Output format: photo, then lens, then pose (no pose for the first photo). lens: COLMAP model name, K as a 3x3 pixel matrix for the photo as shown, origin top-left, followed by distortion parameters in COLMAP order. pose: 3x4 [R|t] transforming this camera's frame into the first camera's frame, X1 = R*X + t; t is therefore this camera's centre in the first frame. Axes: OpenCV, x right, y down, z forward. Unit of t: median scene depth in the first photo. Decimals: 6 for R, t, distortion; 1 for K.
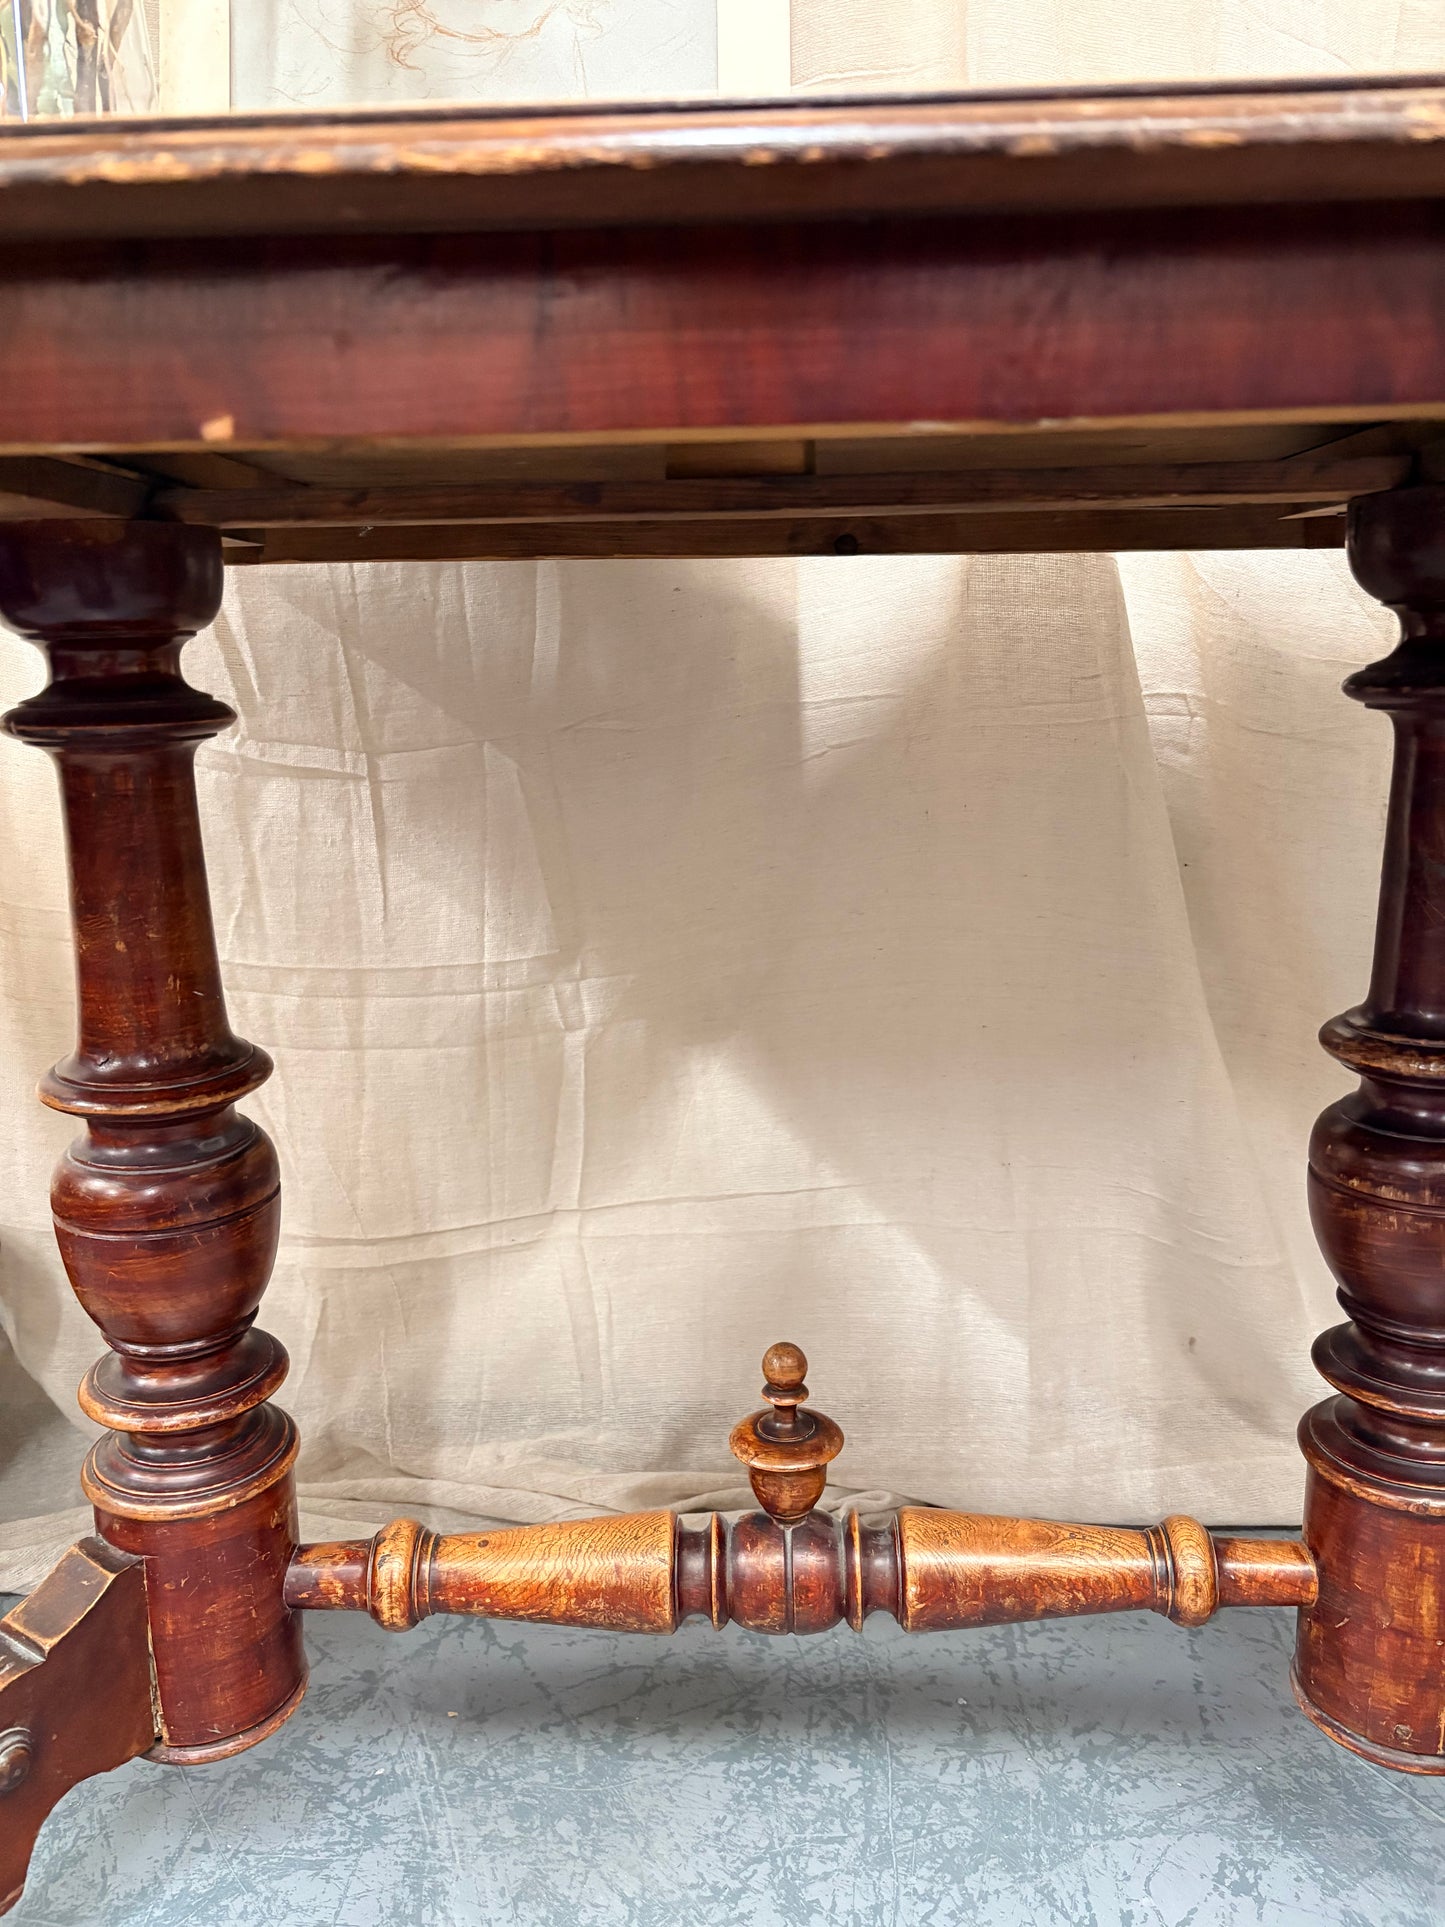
lens RADIAL K [[1467.0, 0, 722.3], [0, 1467.0, 968.7], [0, 0, 1]] dist [0.039975, -0.051057]
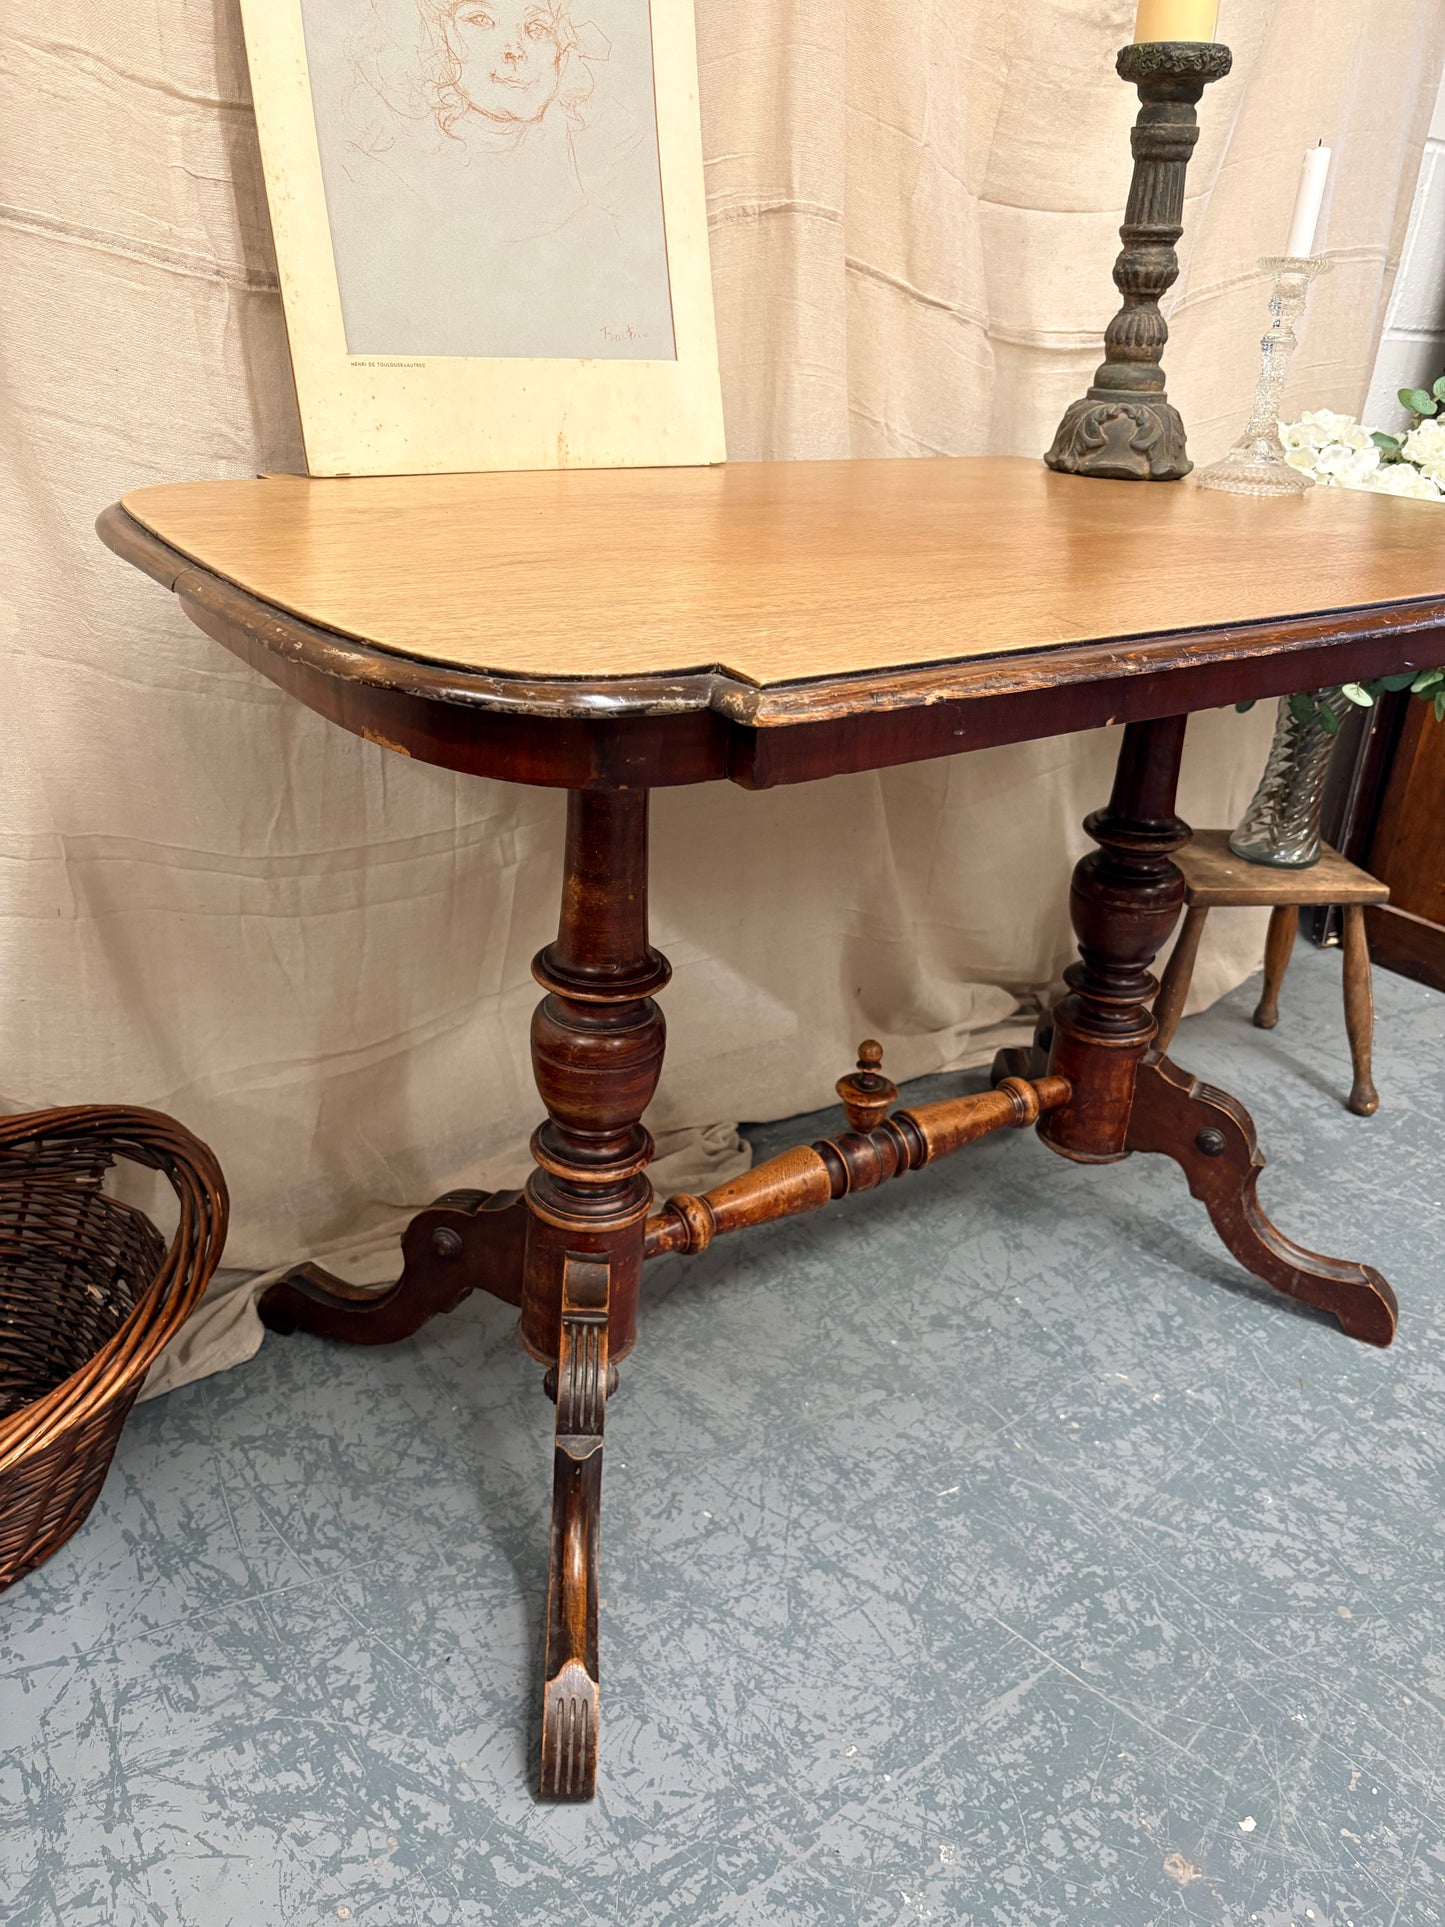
lens RADIAL K [[1467.0, 0, 725.7], [0, 1467.0, 972.9], [0, 0, 1]] dist [0.039975, -0.051057]
pose [[0.798187, -0.203447, 0.567015, -0.974821], [0.061434, 0.963829, 0.259344, -0.268467], [-0.599268, -0.172171, 0.781815, -0.254068]]
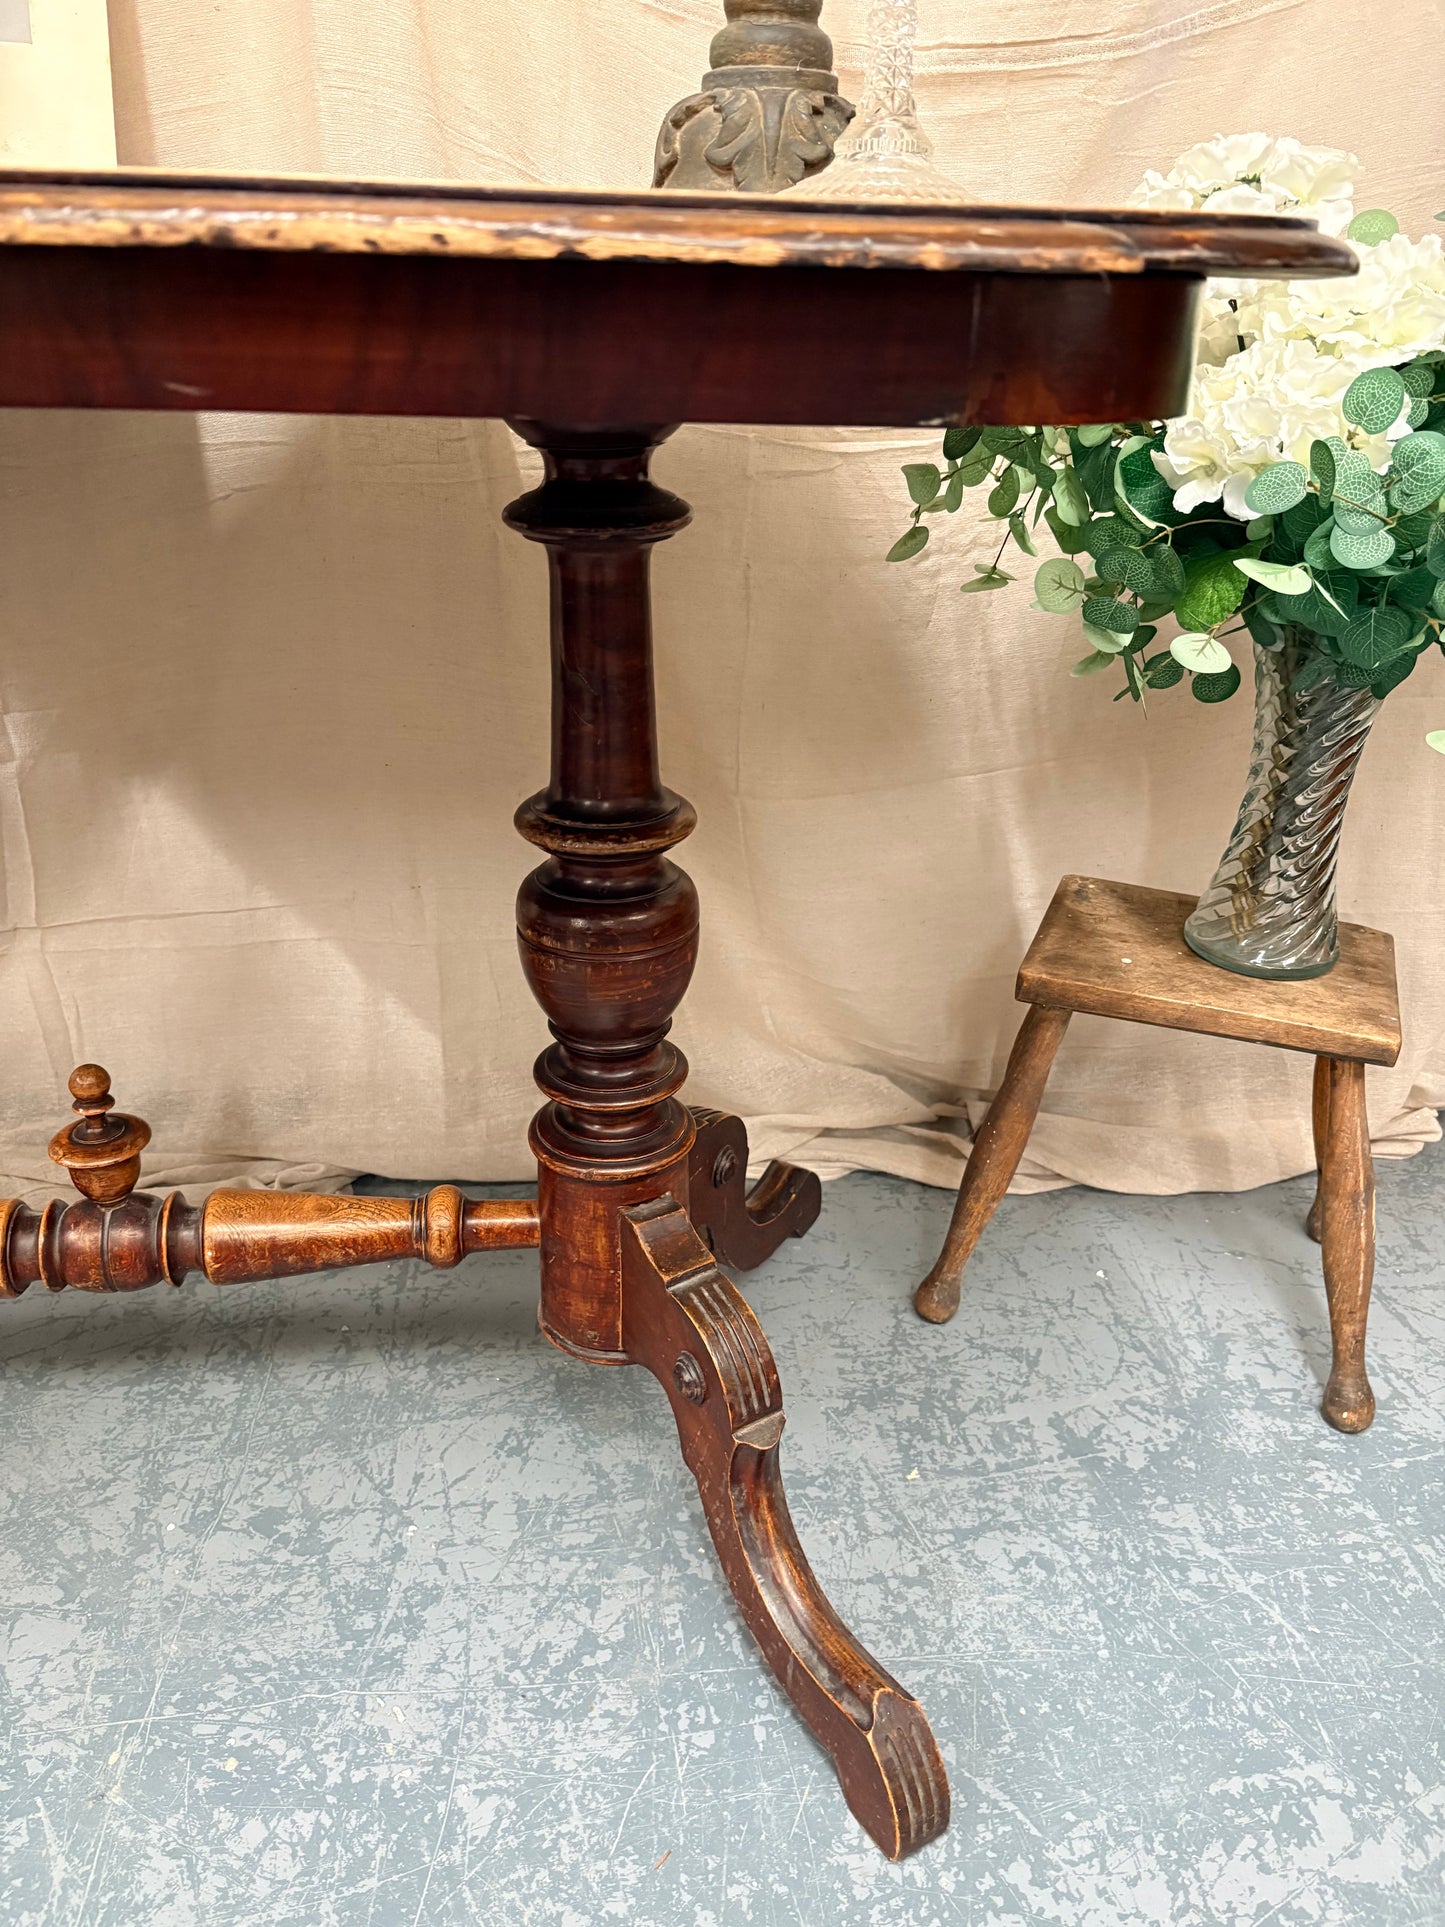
lens RADIAL K [[1467.0, 0, 722.6], [0, 1467.0, 972.9], [0, 0, 1]] dist [0.039975, -0.051057]
pose [[0.987402, -0.019098, 0.157076, 0.317271], [-0.018241, 0.972333, 0.232886, -0.089308], [-0.157178, -0.232817, 0.959735, -0.170387]]
